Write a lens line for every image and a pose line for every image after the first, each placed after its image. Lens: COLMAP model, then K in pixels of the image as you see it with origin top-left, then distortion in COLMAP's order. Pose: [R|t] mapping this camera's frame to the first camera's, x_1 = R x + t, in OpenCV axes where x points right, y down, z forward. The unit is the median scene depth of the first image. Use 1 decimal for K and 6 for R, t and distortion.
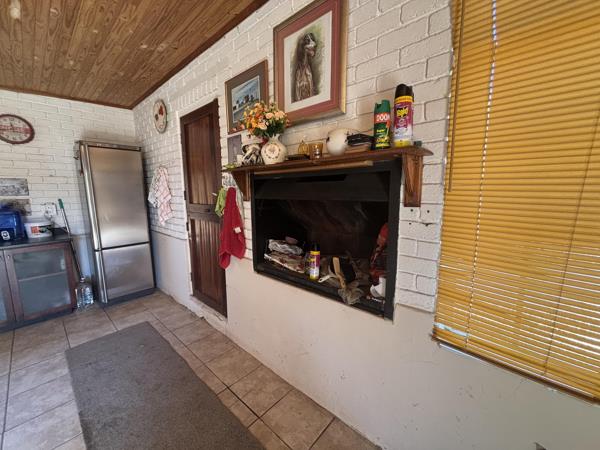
lens RADIAL K [[239.0, 0, 300.0], [0, 239.0, 225.0], [0, 0, 1]] dist [0.001448, -0.000200]
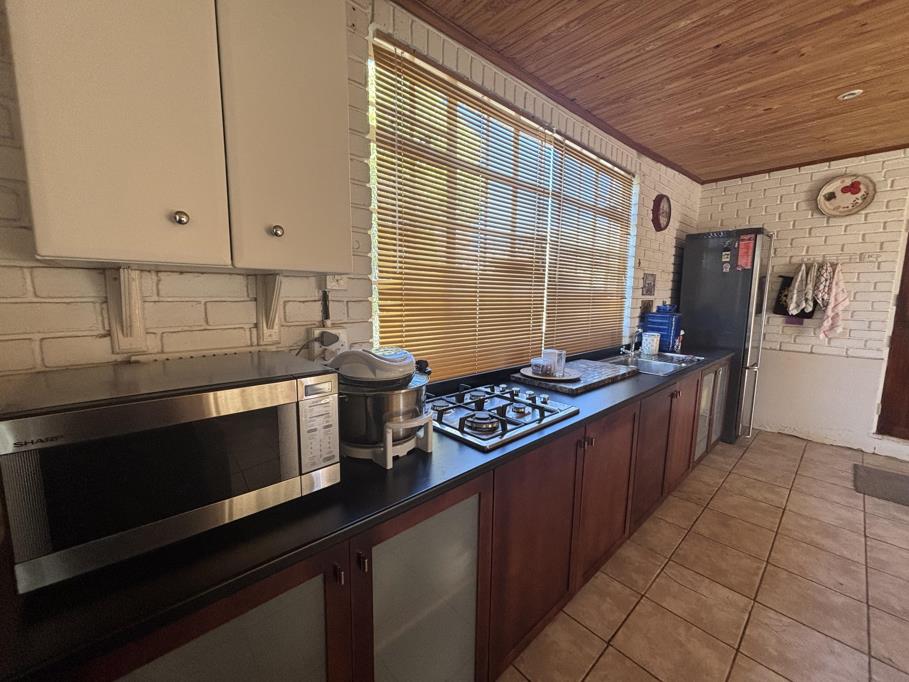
lens RADIAL K [[359.3, 0, 454.5], [0, 359.3, 341.0], [0, 0, 1]] dist [0.000474, -0.006690]
pose [[0.992831, 0.030154, -0.115657, -1.752194], [-0.031916, 0.999401, -0.013416, 0.065895], [0.115183, 0.017011, 0.993199, -0.270358]]
